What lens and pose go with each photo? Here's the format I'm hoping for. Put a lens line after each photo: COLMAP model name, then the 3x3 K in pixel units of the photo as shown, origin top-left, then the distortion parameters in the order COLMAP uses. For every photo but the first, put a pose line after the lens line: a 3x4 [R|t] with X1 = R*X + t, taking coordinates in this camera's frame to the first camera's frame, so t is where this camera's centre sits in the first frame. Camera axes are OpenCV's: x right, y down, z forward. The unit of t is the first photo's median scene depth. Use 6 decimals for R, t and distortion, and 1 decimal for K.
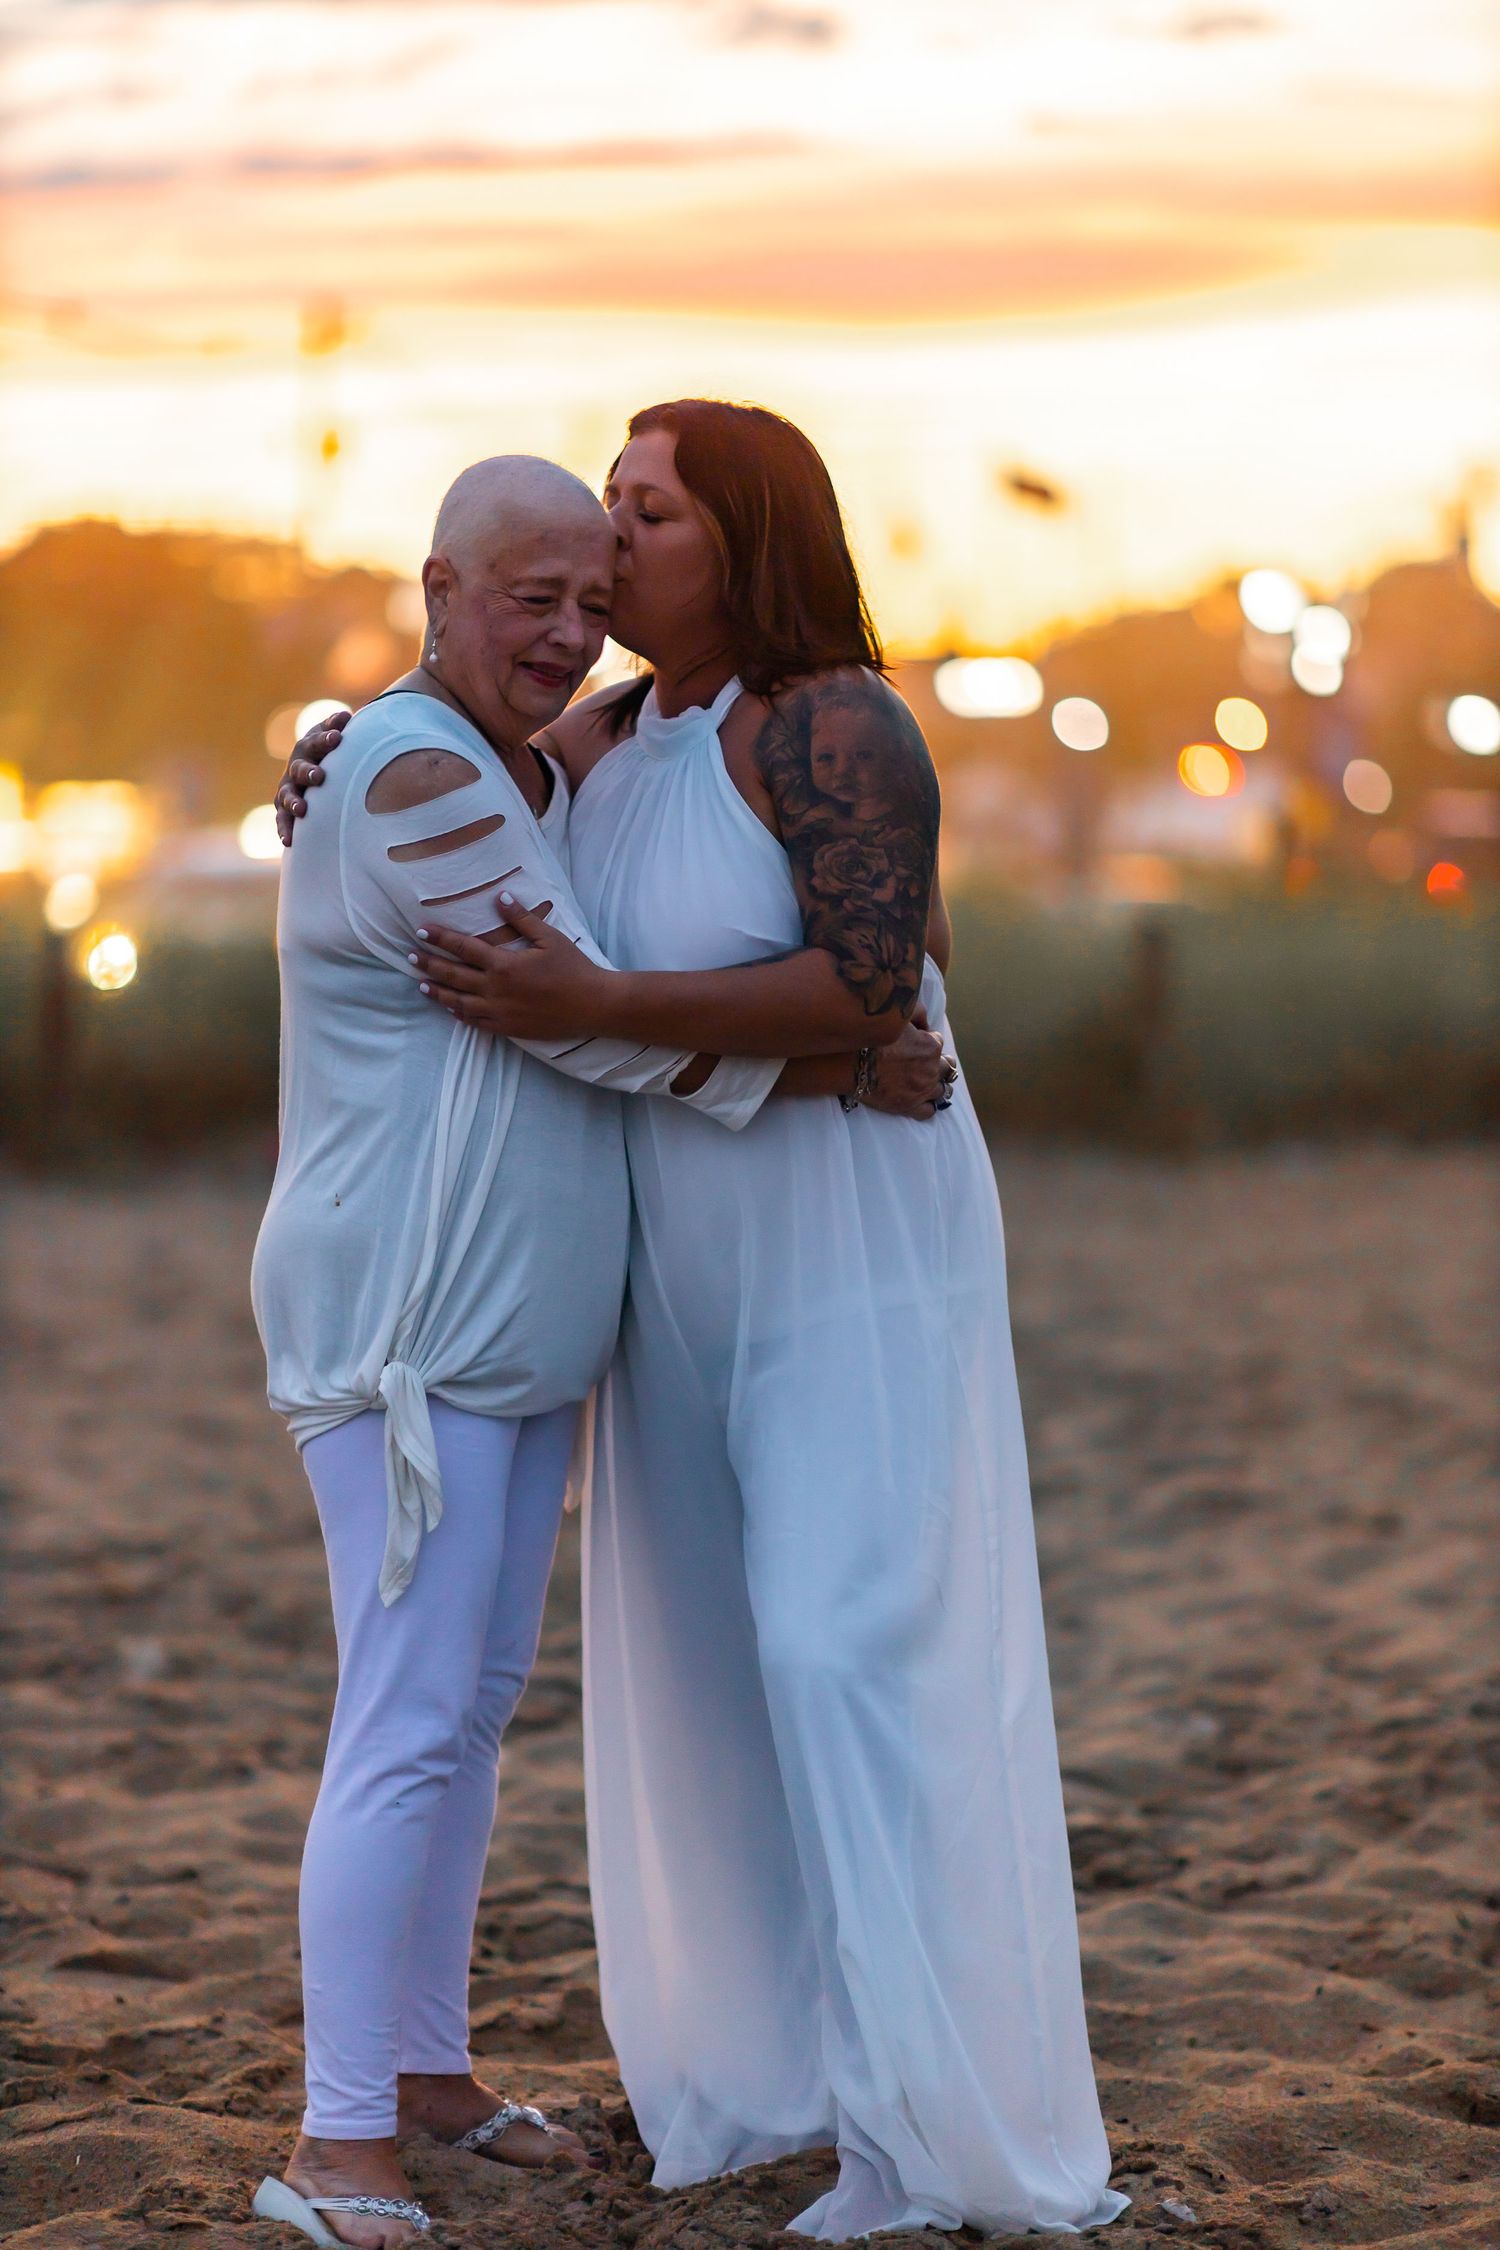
lens RADIAL K [[5605.4, 0, 757.6], [0, 5605.4, 1121.0], [0, 0, 1]] dist [0.000203, 0.000000]
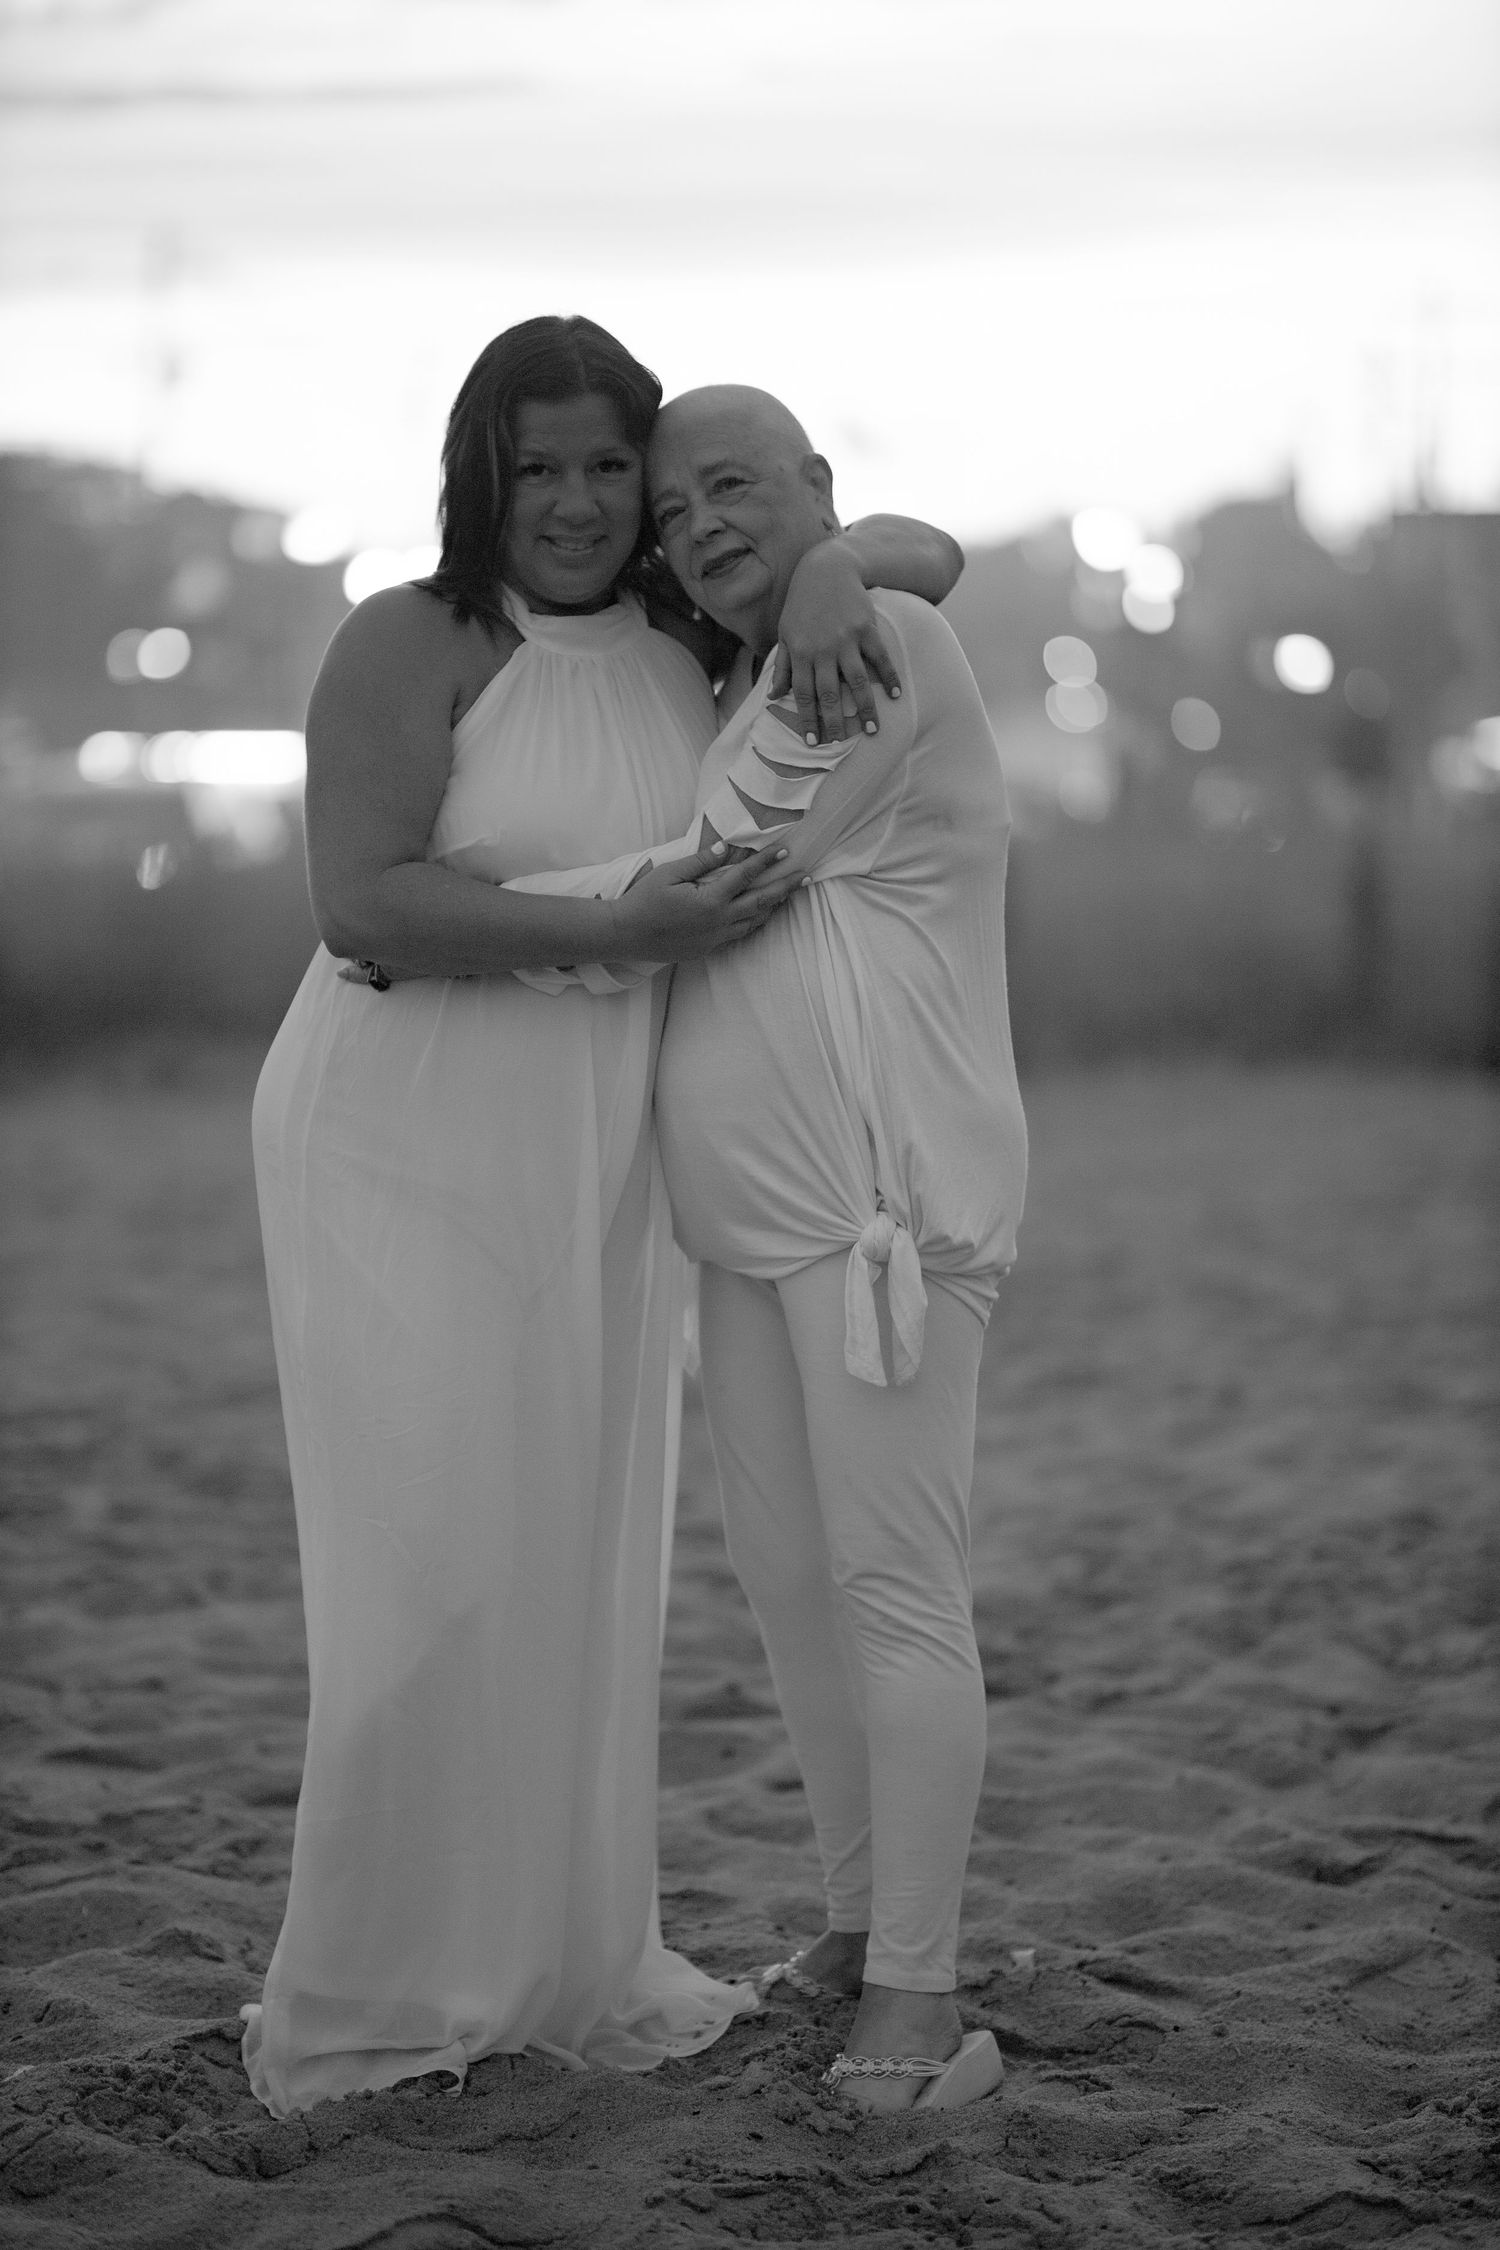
lens RADIAL K [[5605.4, 0, 742.7], [0, 5605.4, 1127.2], [0, 0, 1]] dist [0.000203, 0.000000]
pose [[0.999537, 0.009619, 0.028855, -0.018877], [-0.009988, 0.999870, 0.012689, 0.009863], [-0.028730, -0.012971, 0.999503, -0.105957]]
